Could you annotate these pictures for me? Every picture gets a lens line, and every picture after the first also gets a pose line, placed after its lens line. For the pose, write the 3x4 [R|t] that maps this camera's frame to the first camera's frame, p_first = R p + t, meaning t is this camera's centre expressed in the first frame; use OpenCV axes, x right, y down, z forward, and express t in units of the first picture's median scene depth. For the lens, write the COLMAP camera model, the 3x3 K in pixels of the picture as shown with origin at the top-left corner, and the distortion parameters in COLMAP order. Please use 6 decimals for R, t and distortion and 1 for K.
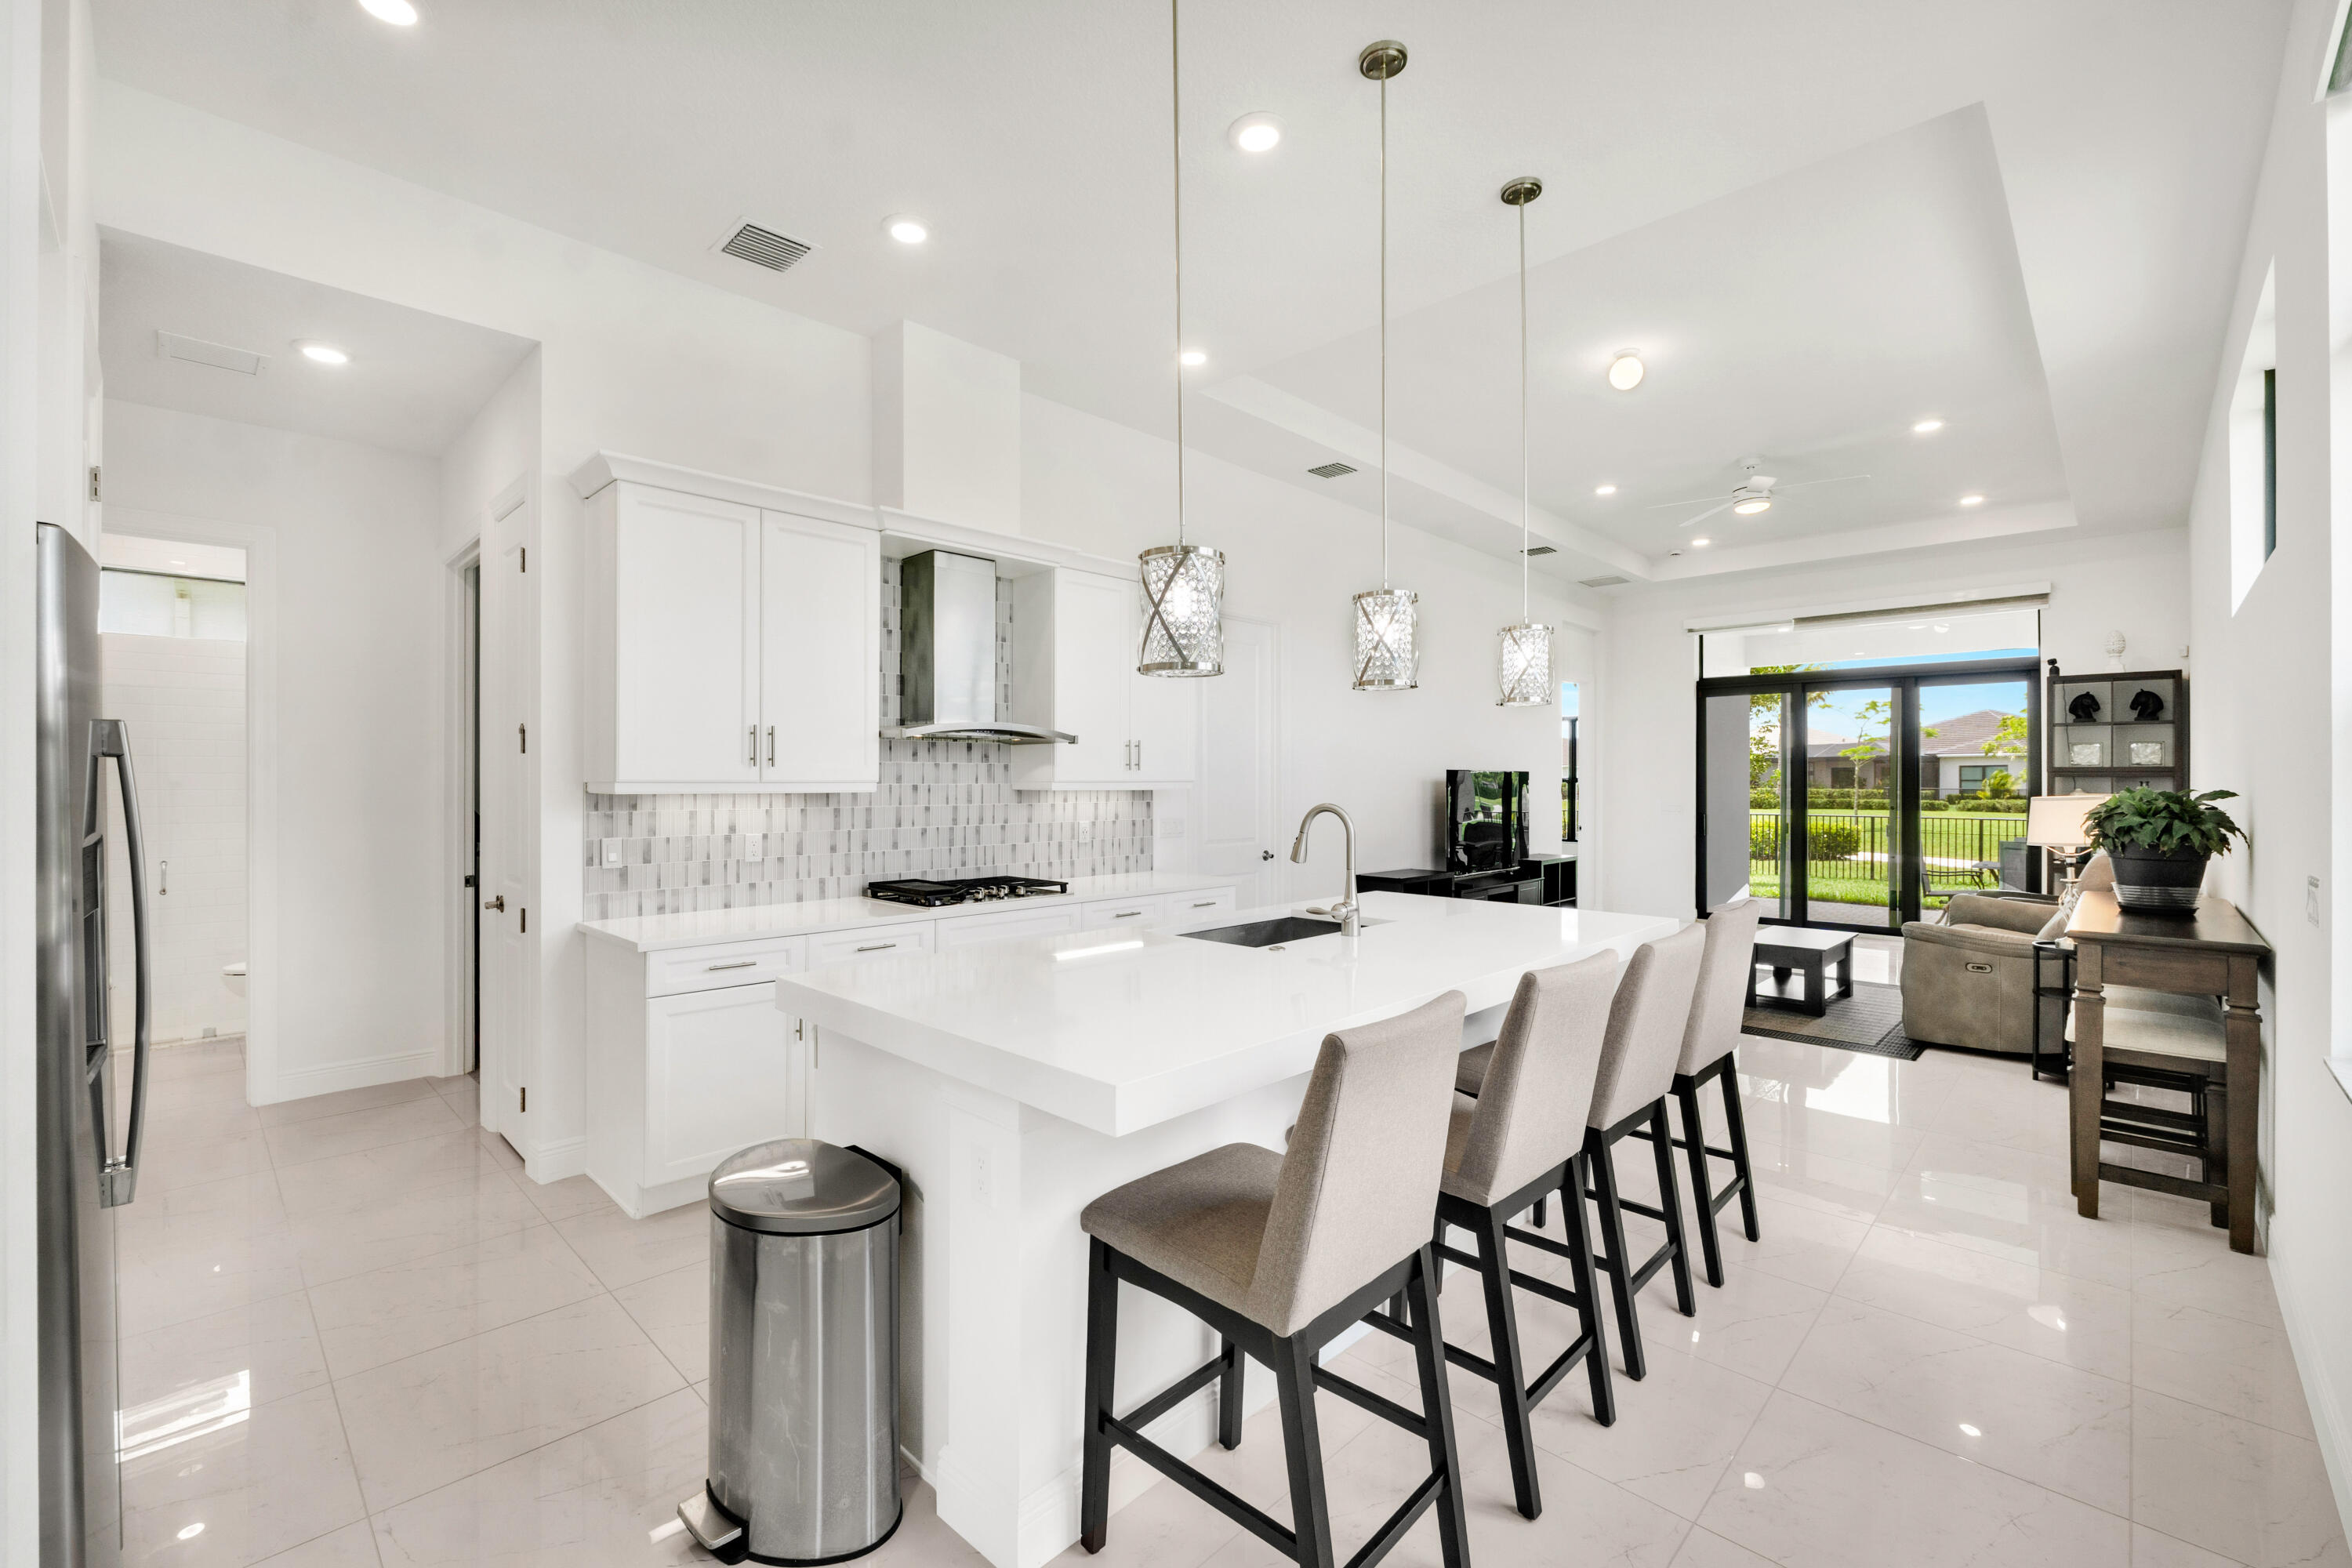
lens RADIAL K [[995.0, 0, 1161.3], [0, 995.0, 778.3], [0, 0, 1]] dist [-0.004709, 0.000190]
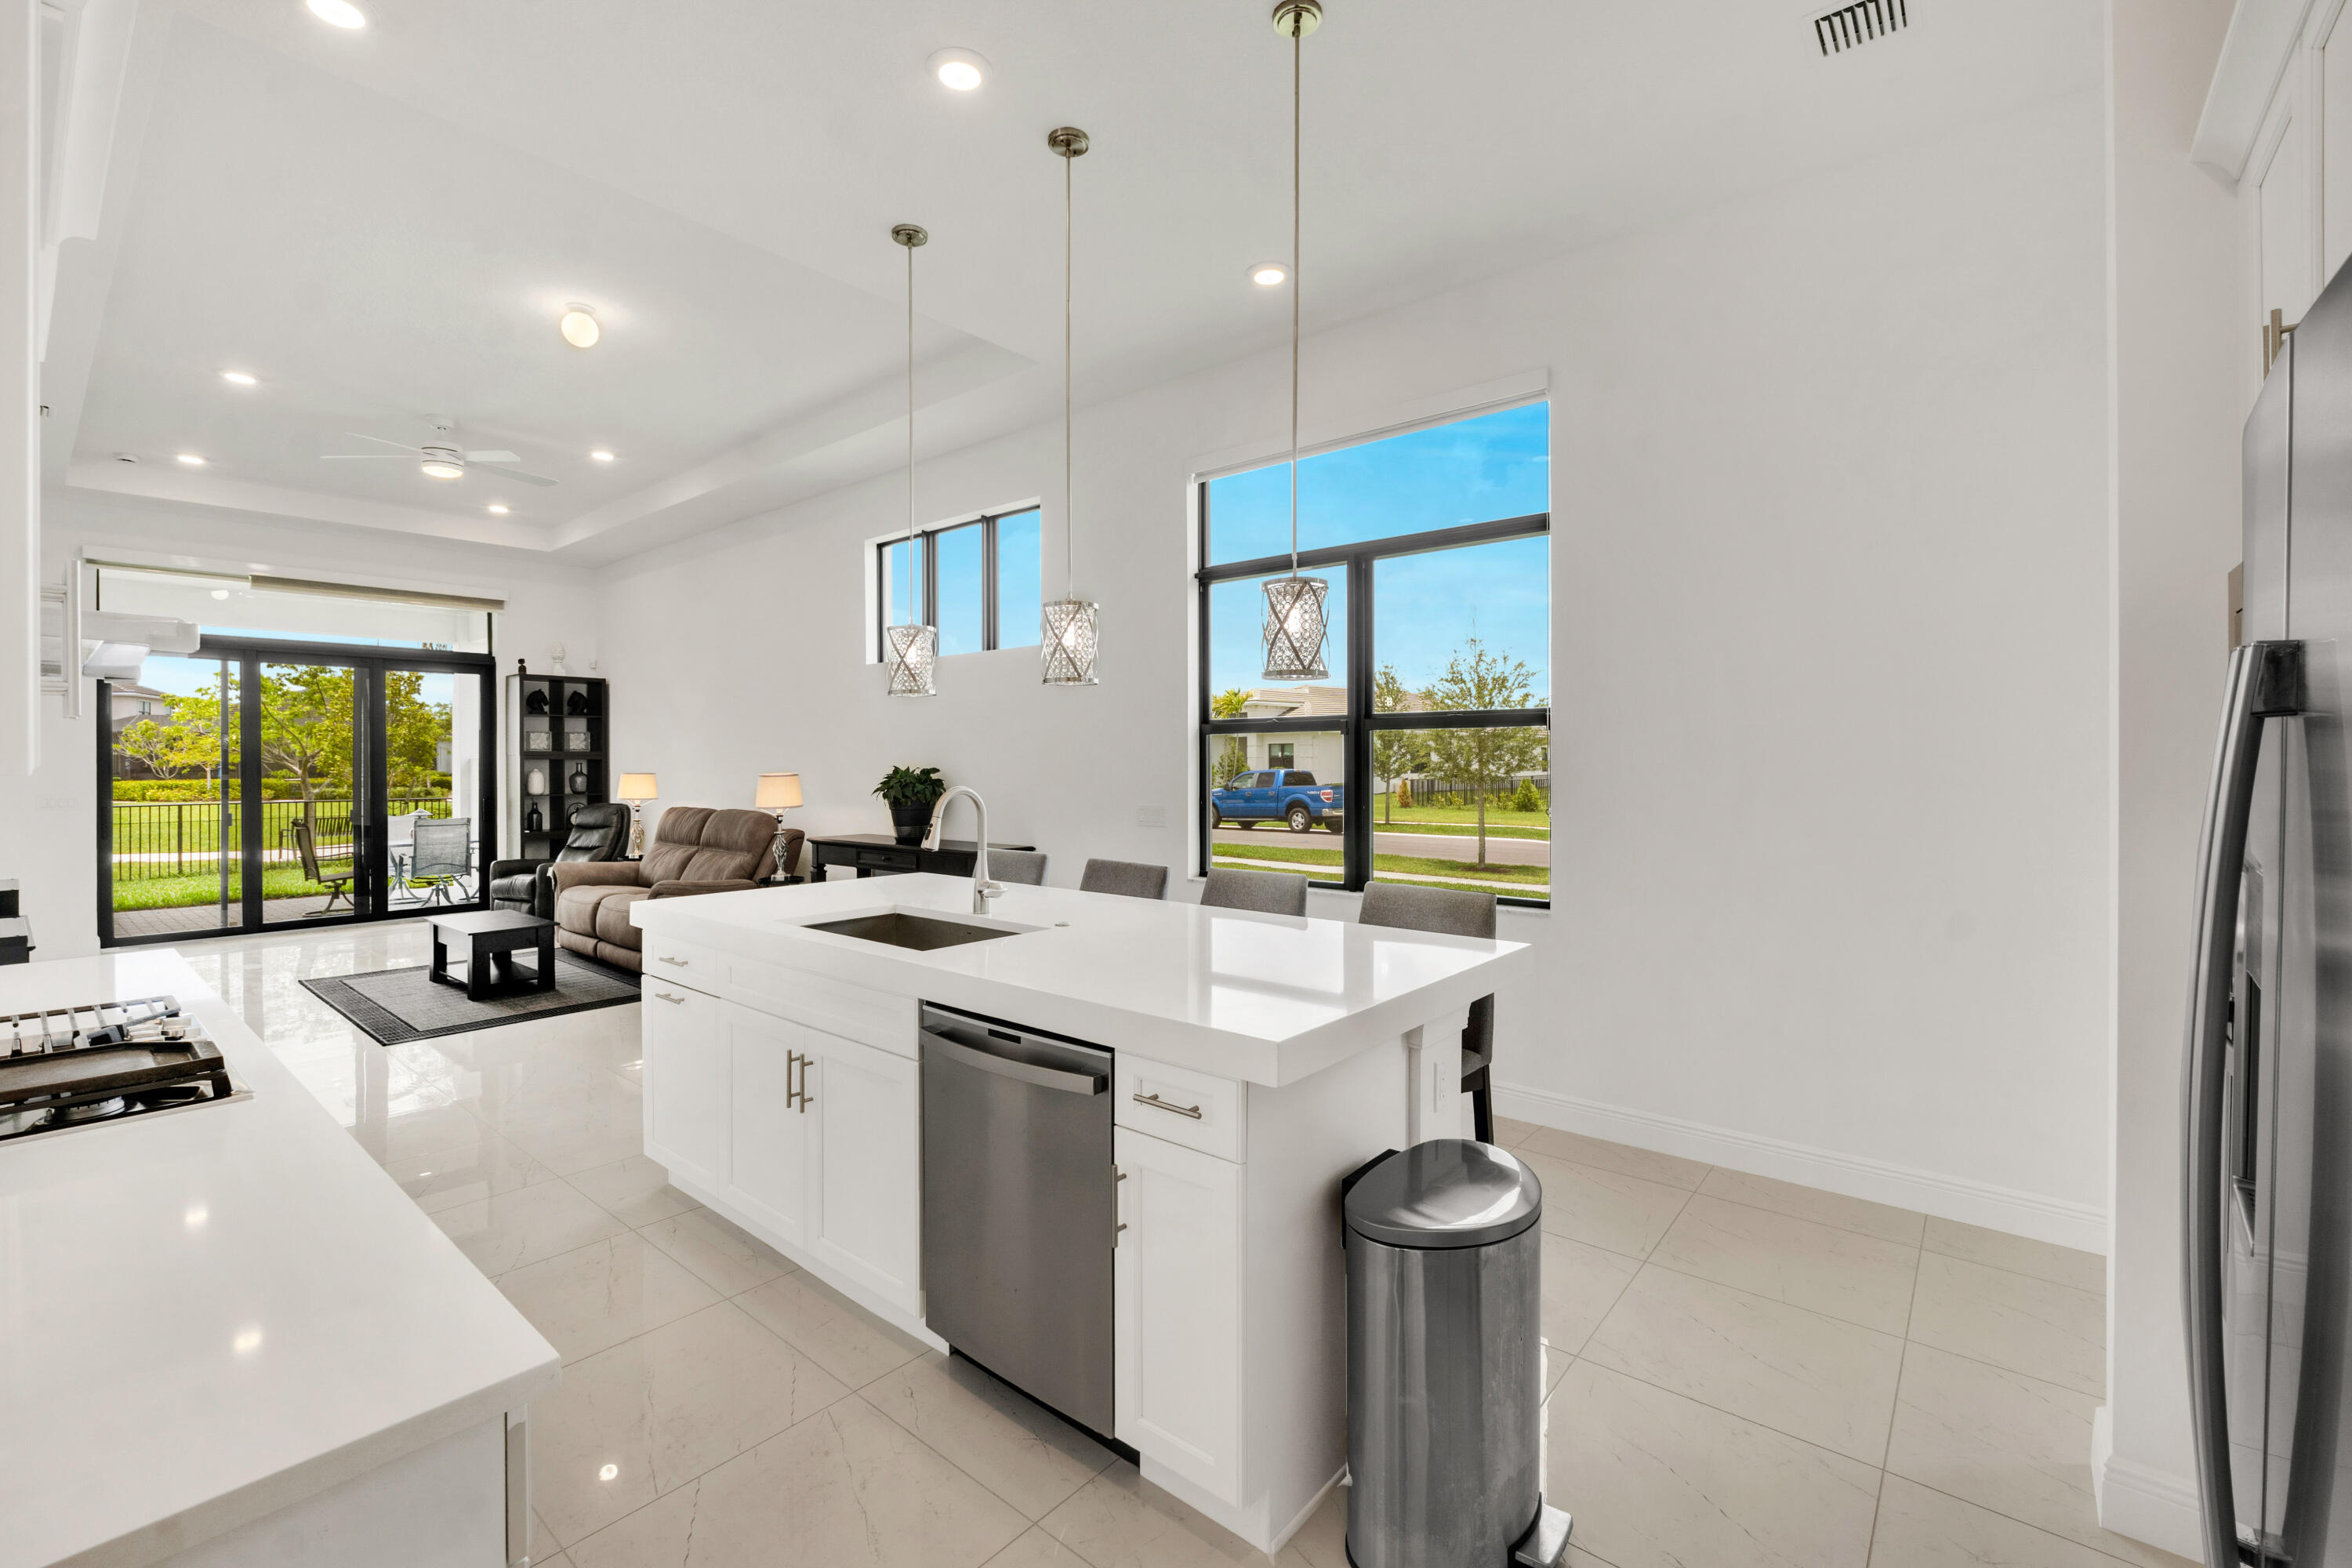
lens RADIAL K [[994.8, 0, 1158.8], [0, 994.8, 762.5], [0, 0, 1]] dist [-0.005748, -0.000502]
pose [[-0.069636, -0.003631, 0.997566, -0.273363], [0.001422, 0.999992, 0.003739, -0.000969], [-0.997571, 0.001679, -0.069630, 0.277841]]
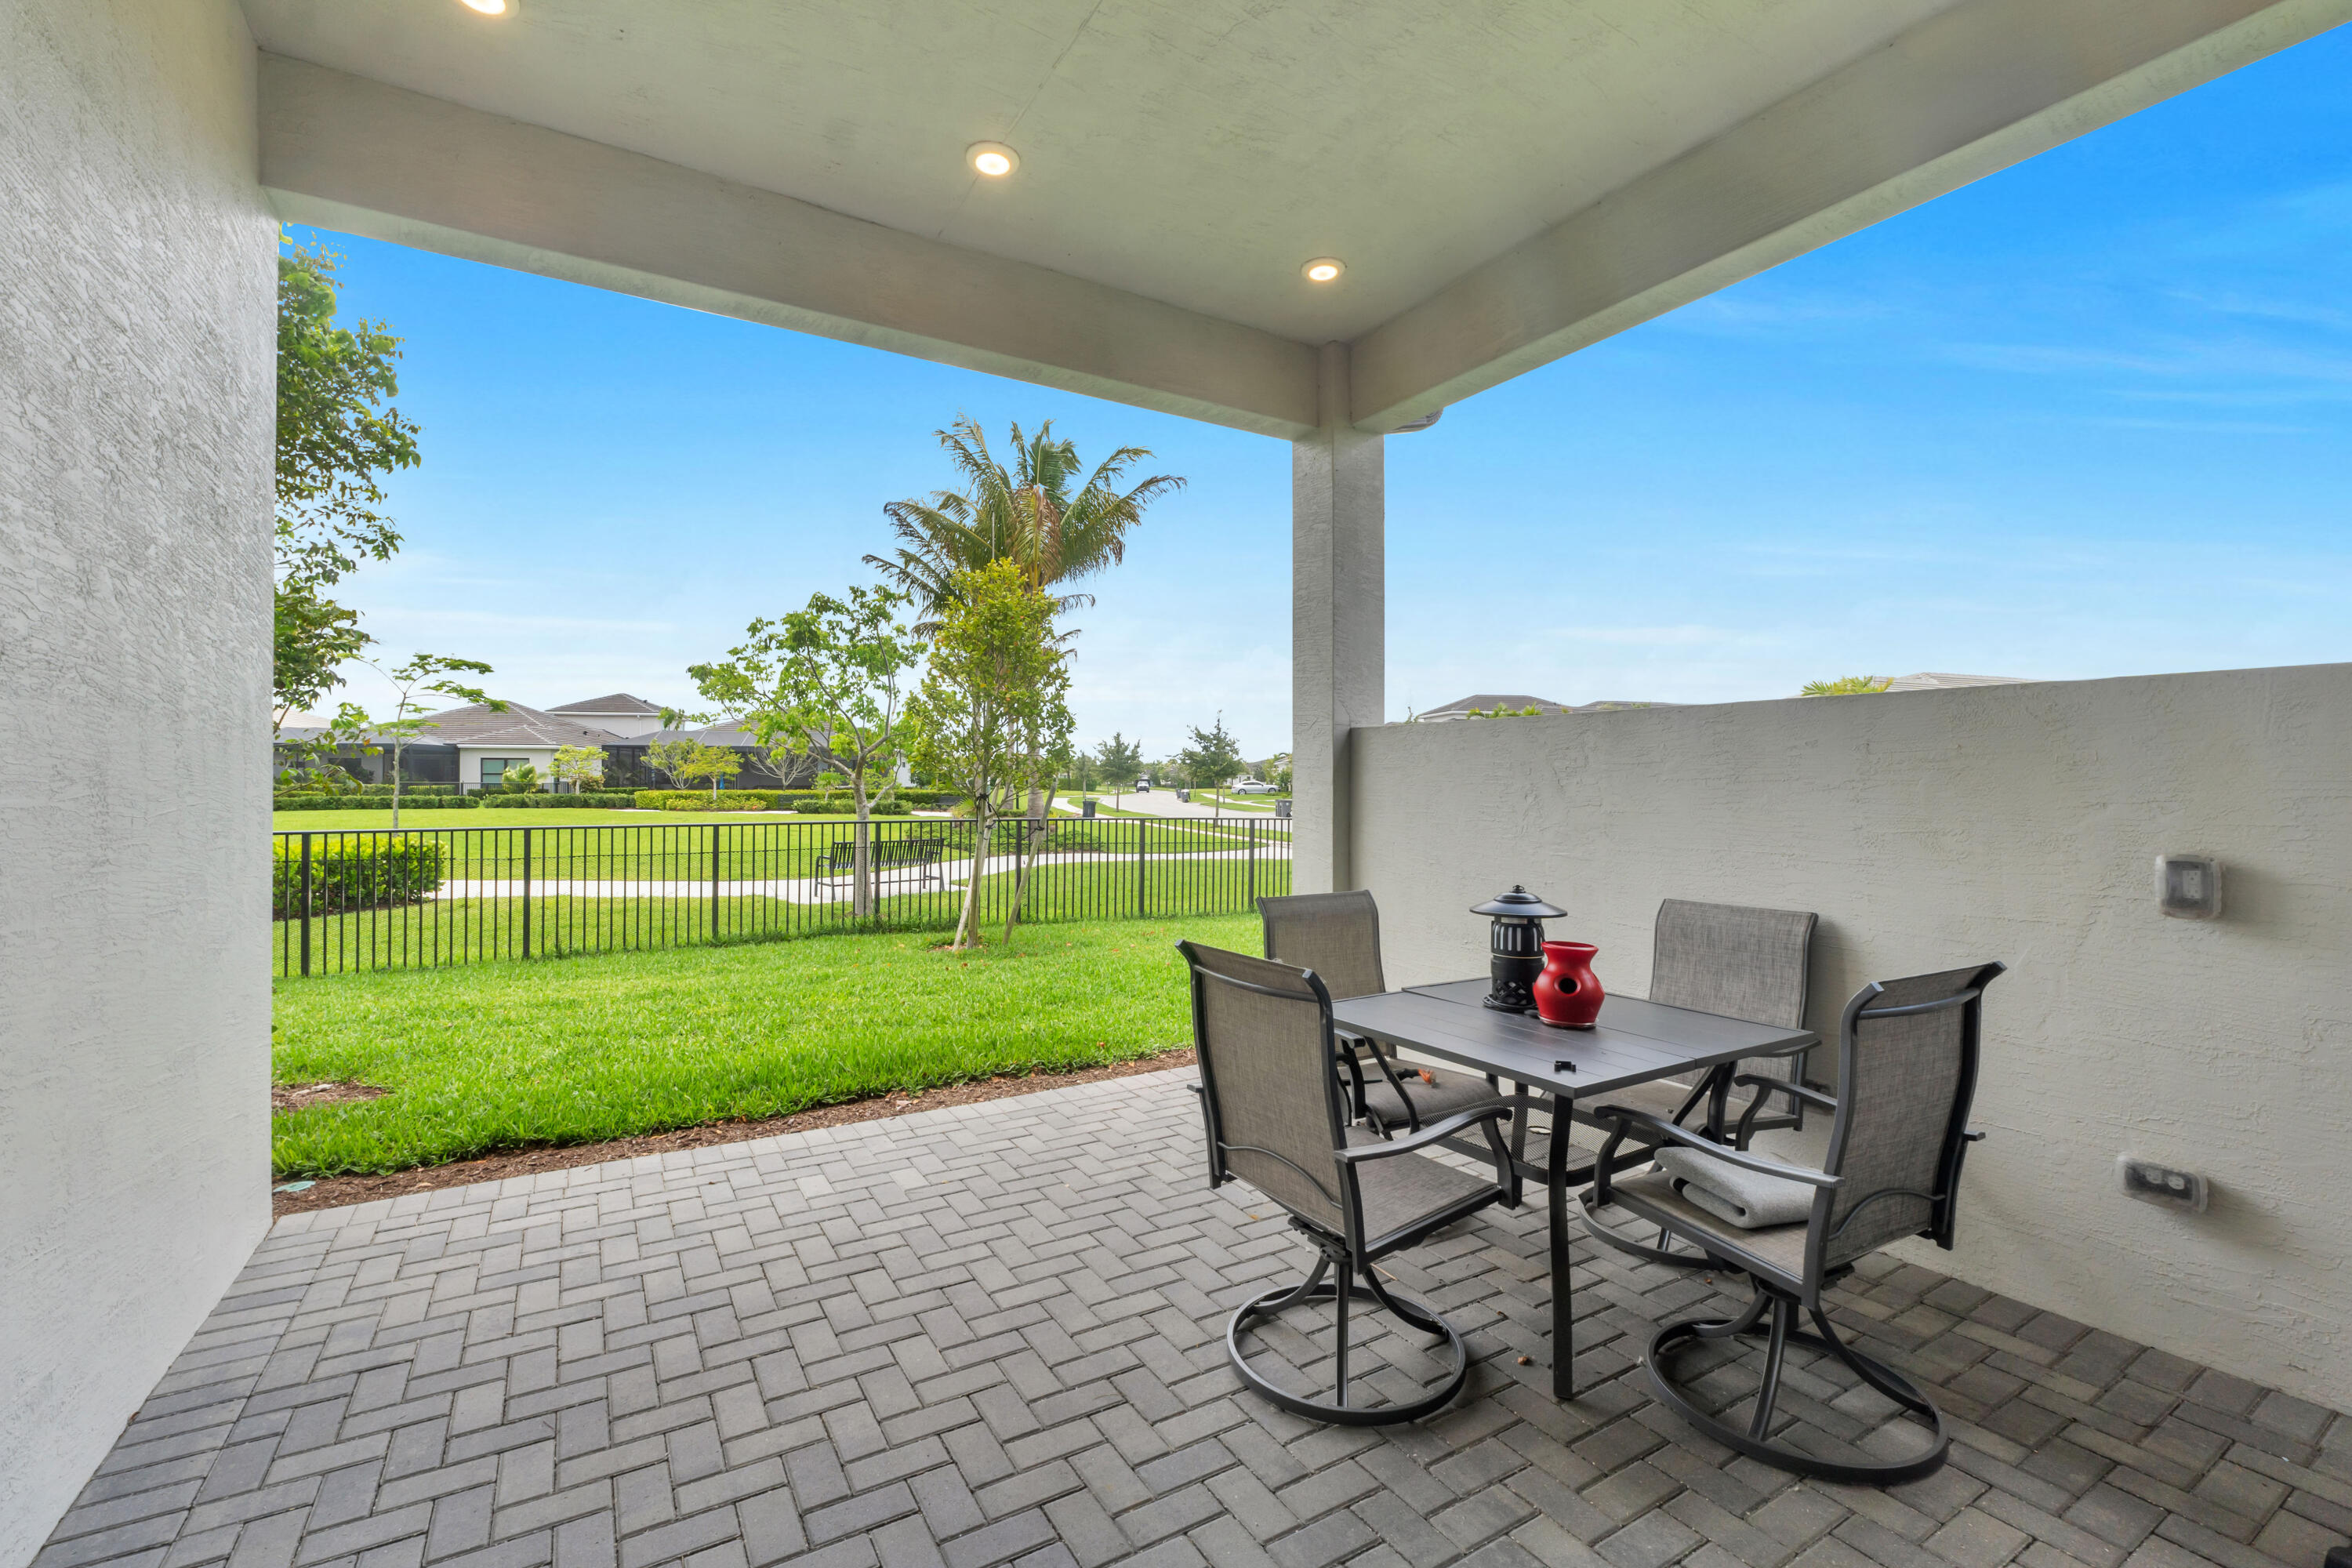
lens RADIAL K [[995.0, 0, 1161.3], [0, 995.0, 778.3], [0, 0, 1]] dist [-0.004709, 0.000190]
pose [[0.262544, 0.000253, 0.964920, 0.605607], [-0.002757, 0.999996, 0.000488, 0.026449], [-0.964916, -0.002788, 0.262544, 1.066391]]
